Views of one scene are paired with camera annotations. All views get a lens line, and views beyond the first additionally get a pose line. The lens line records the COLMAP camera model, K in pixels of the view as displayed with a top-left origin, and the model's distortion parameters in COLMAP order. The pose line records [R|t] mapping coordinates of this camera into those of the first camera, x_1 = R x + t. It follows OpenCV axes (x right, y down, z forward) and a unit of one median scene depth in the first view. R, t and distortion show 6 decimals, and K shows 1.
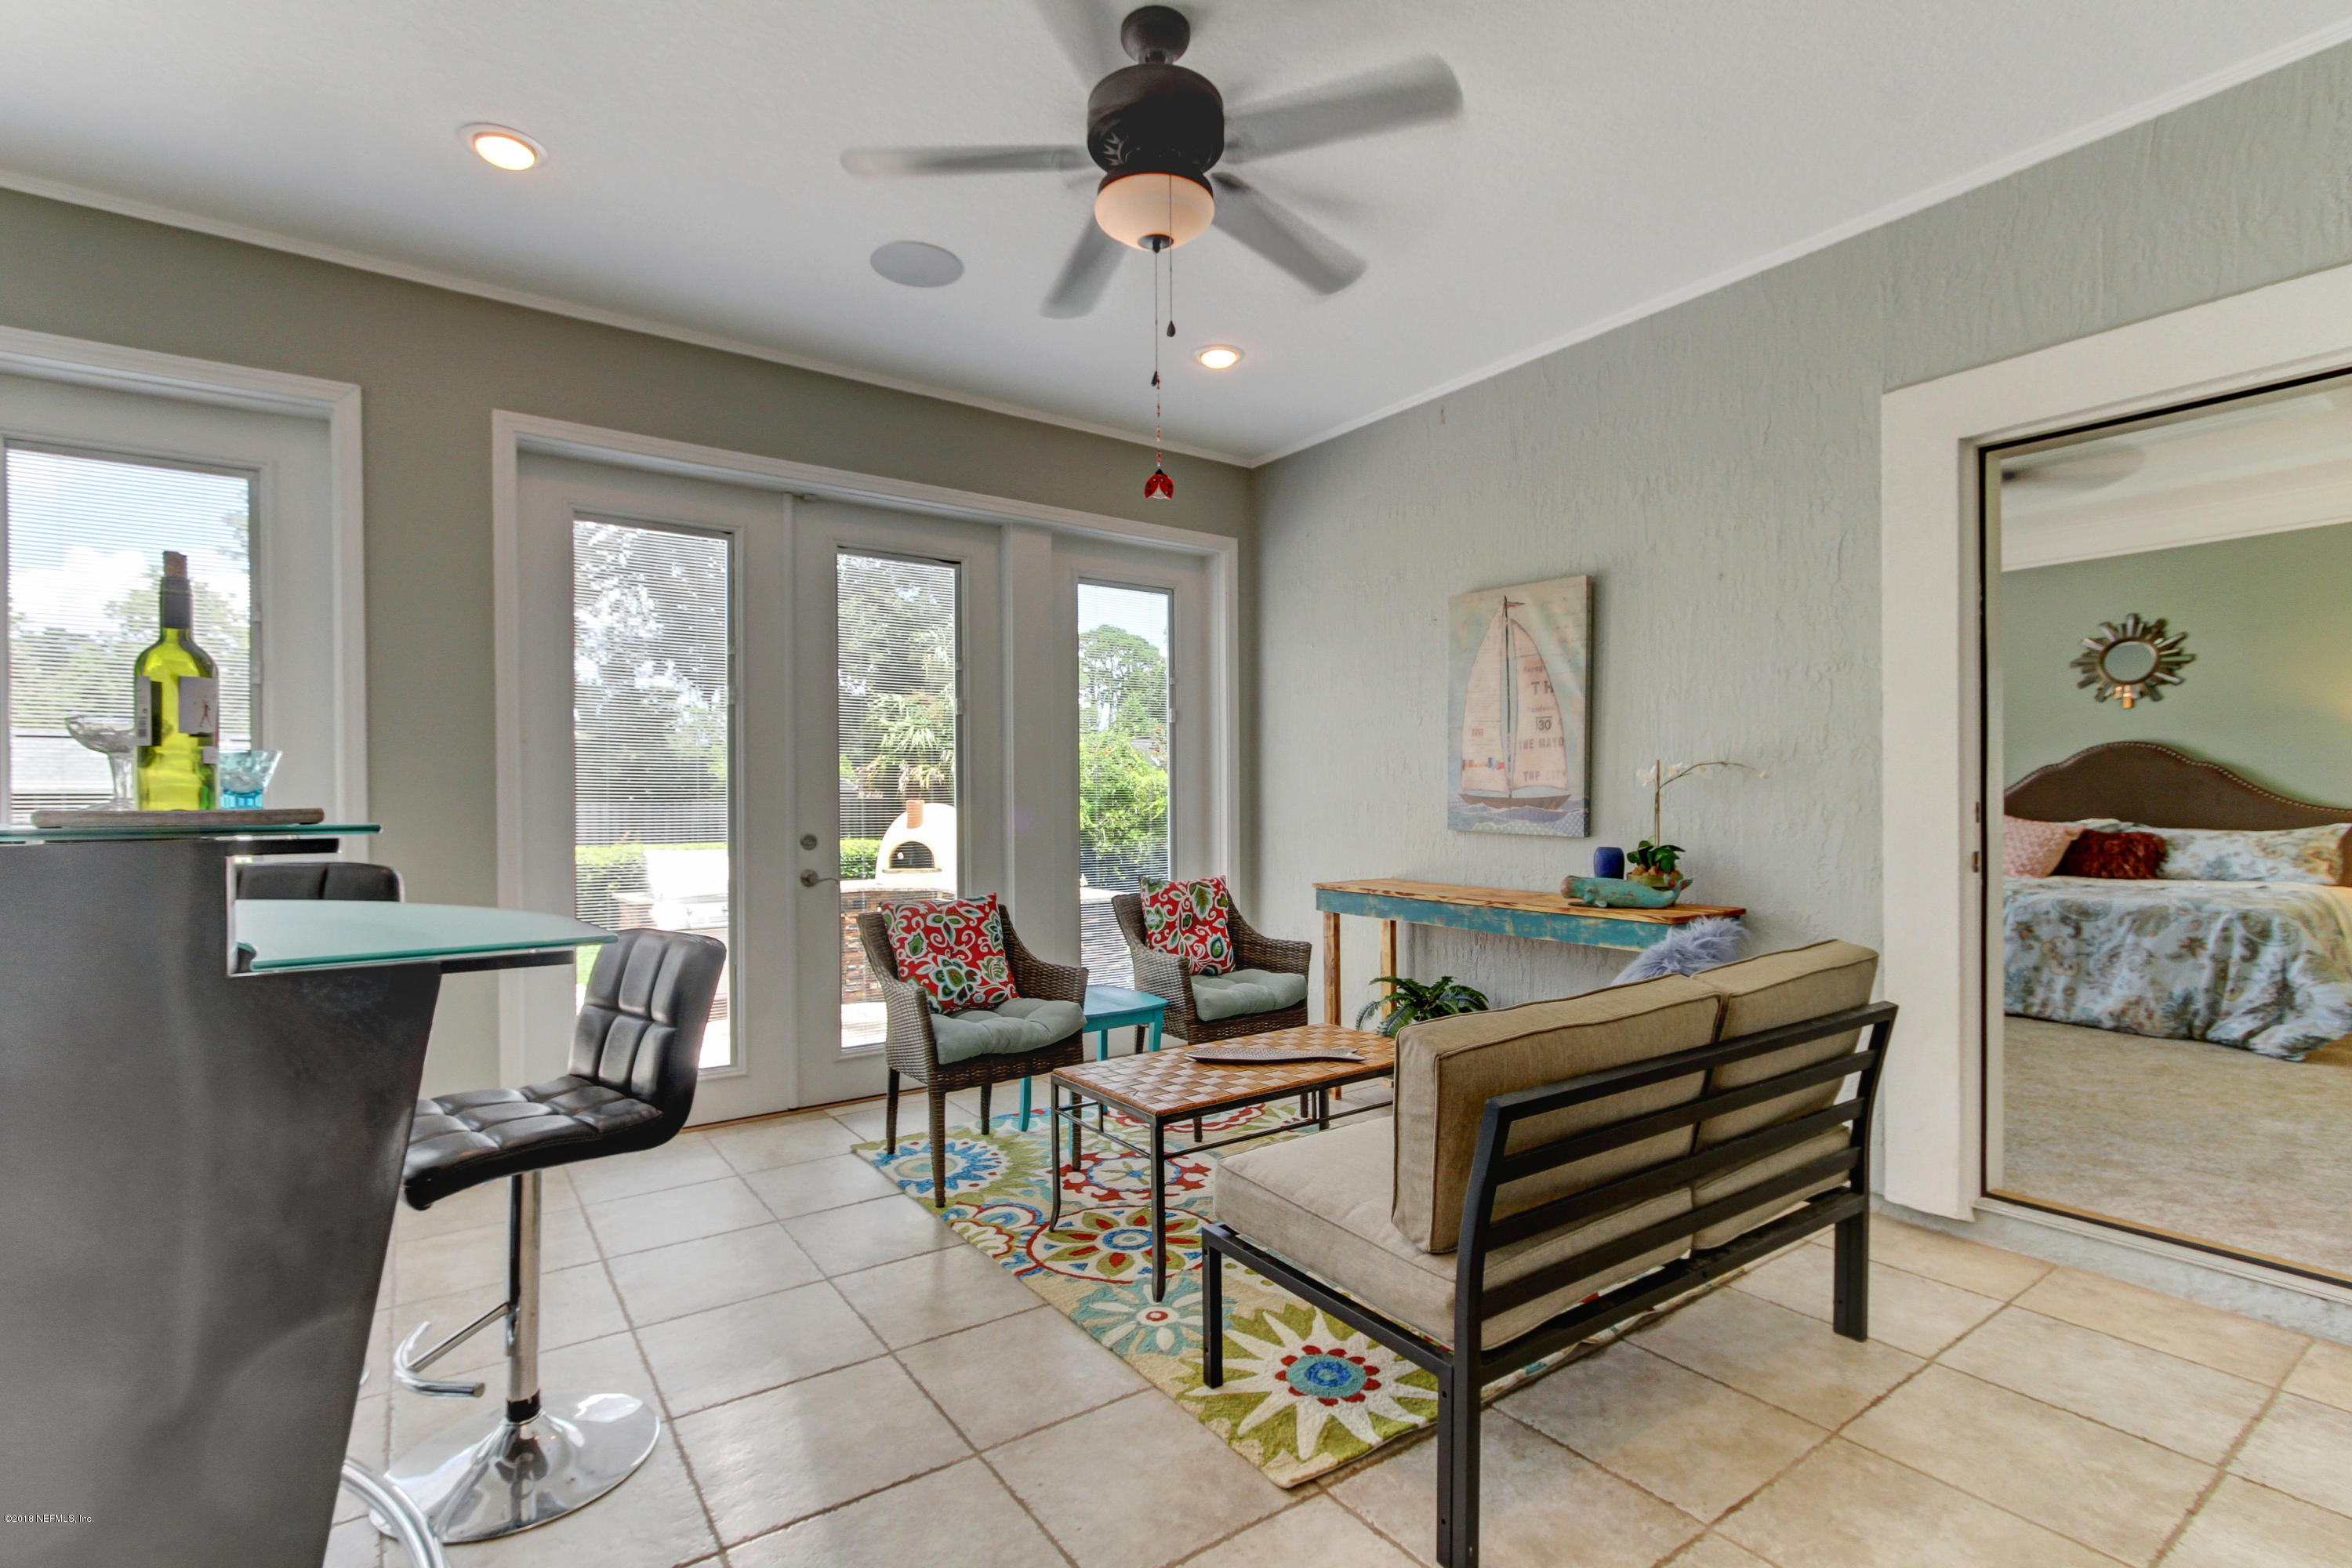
lens RADIAL K [[1083.3, 0, 1171.2], [0, 1083.3, 796.2], [0, 0, 1]] dist [-0.008490, 0.005316]
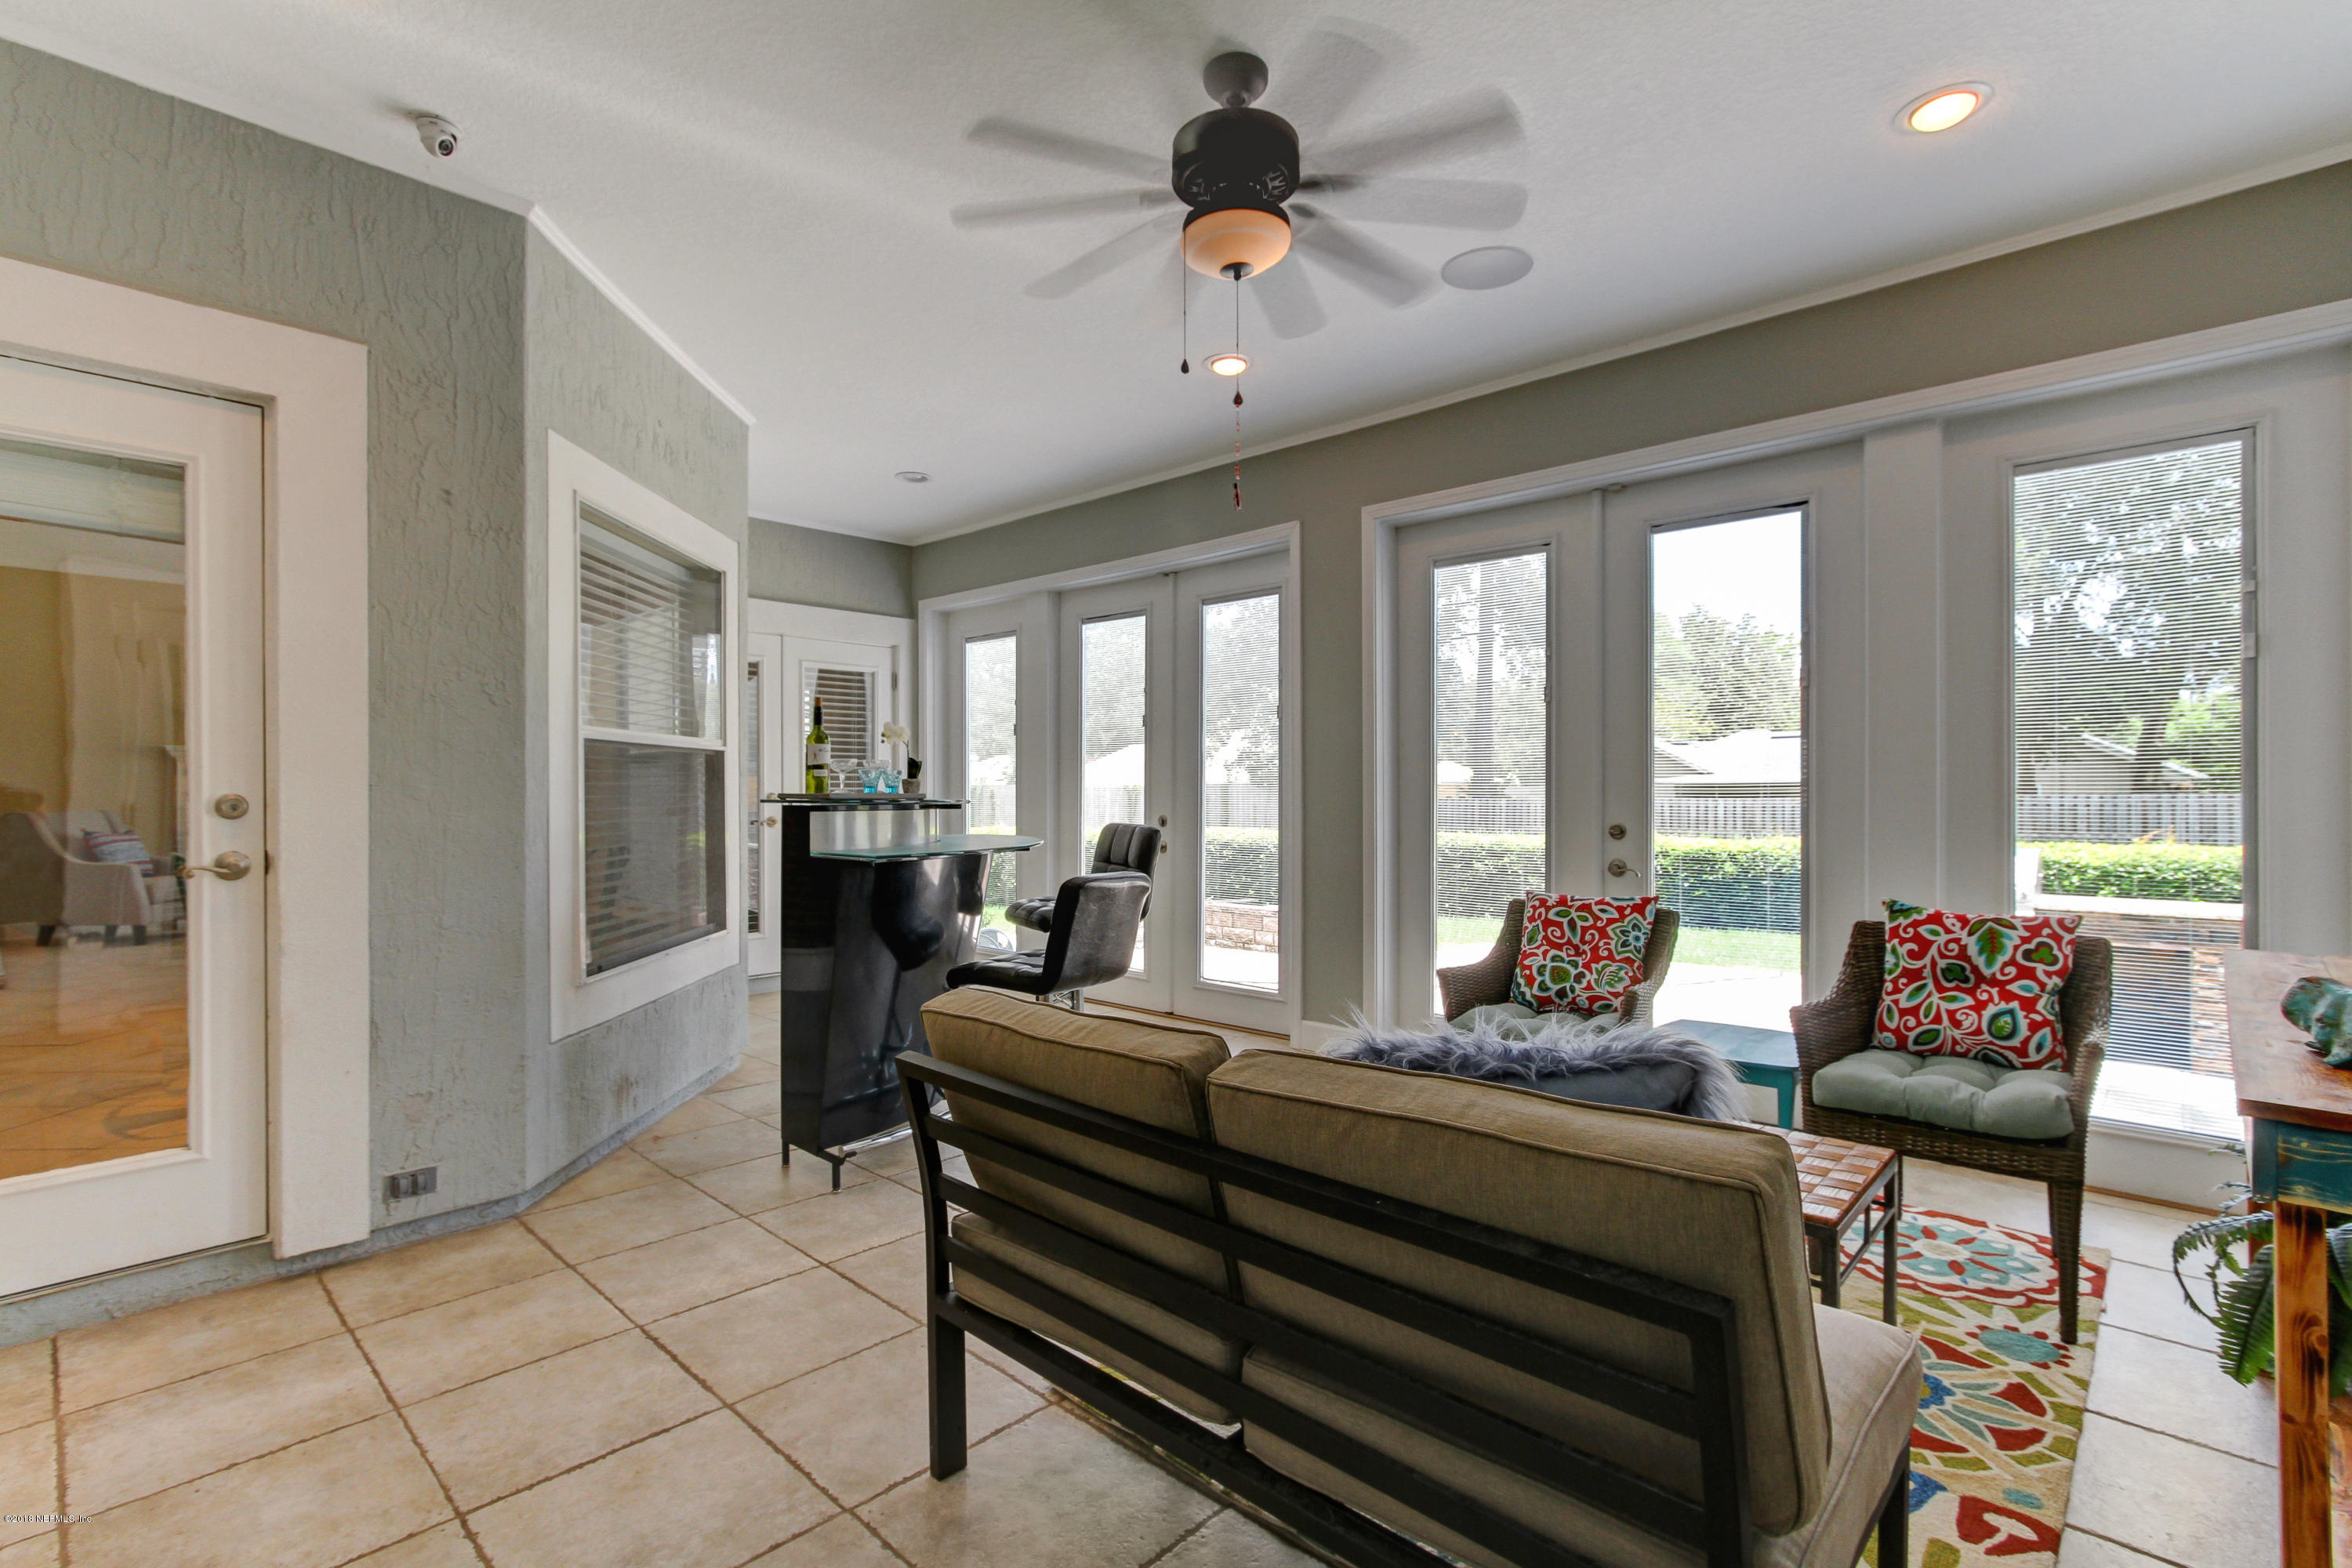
lens RADIAL K [[1083.3, 0, 1173.9], [0, 1083.3, 791.9], [0, 0, 1]] dist [-0.008490, 0.005316]
pose [[0.199037, 0.004982, -0.979979, 0.646048], [0.004640, 0.999971, 0.006026, -0.002446], [0.979981, -0.005746, 0.199008, 0.456610]]
